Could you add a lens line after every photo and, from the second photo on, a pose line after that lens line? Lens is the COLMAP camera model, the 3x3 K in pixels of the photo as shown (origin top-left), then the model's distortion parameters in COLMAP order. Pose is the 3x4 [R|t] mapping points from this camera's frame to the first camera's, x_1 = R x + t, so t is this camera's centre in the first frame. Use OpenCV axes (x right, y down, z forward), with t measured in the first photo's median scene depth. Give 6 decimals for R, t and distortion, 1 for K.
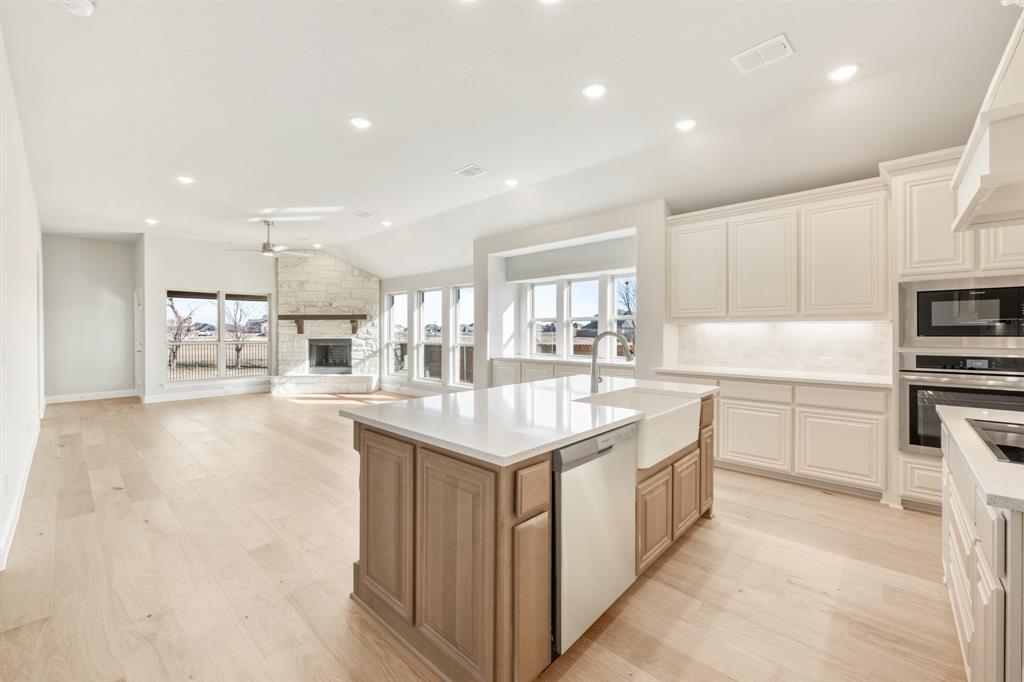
lens RADIAL K [[411.8, 0, 514.8], [0, 411.8, 332.6], [0, 0, 1]] dist [-0.001855, -0.000320]
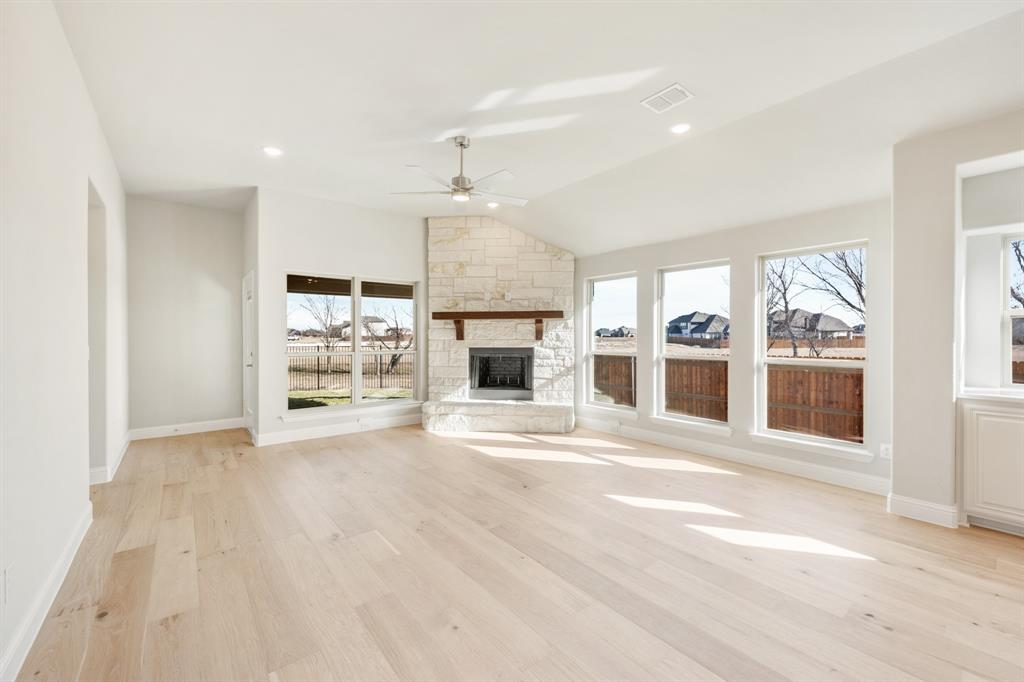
lens RADIAL K [[411.8, 0, 512.8], [0, 411.8, 337.7], [0, 0, 1]] dist [-0.001855, -0.000320]
pose [[0.988479, 0.001771, -0.151350, -0.330825], [-0.001700, 0.999998, 0.000597, -0.001570], [0.151351, -0.000333, 0.988480, 0.341559]]
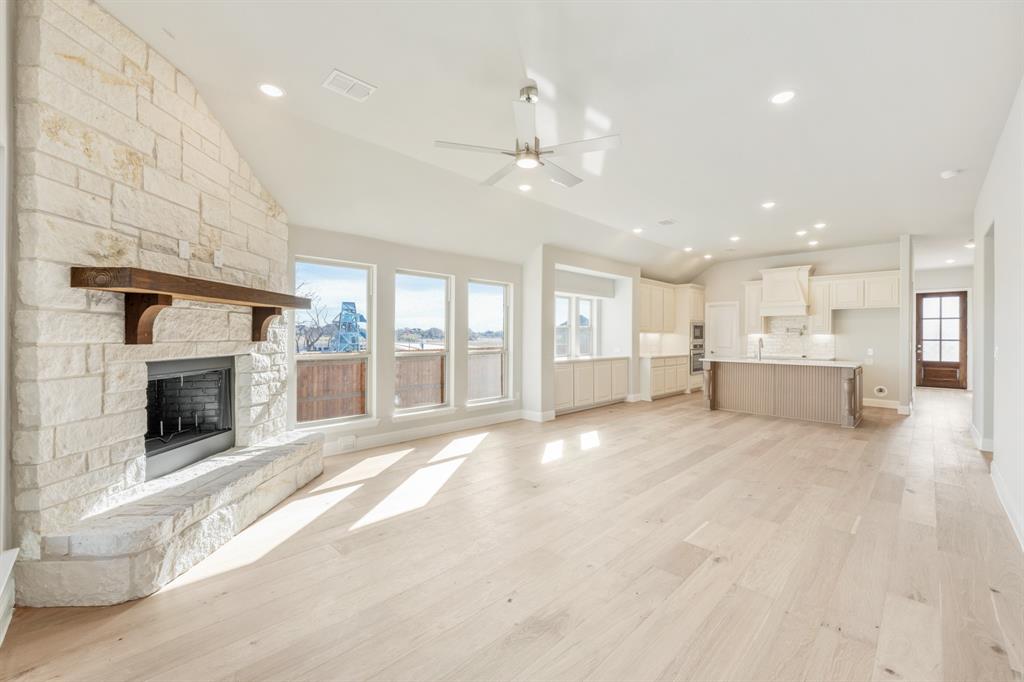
lens RADIAL K [[411.8, 0, 514.2], [0, 411.8, 336.1], [0, 0, 1]] dist [-0.001855, -0.000320]
pose [[0.051308, 0.002278, 0.998680, -0.773924], [-0.000853, 0.999997, -0.002237, -0.001841], [-0.998682, -0.000738, 0.051310, 0.733147]]
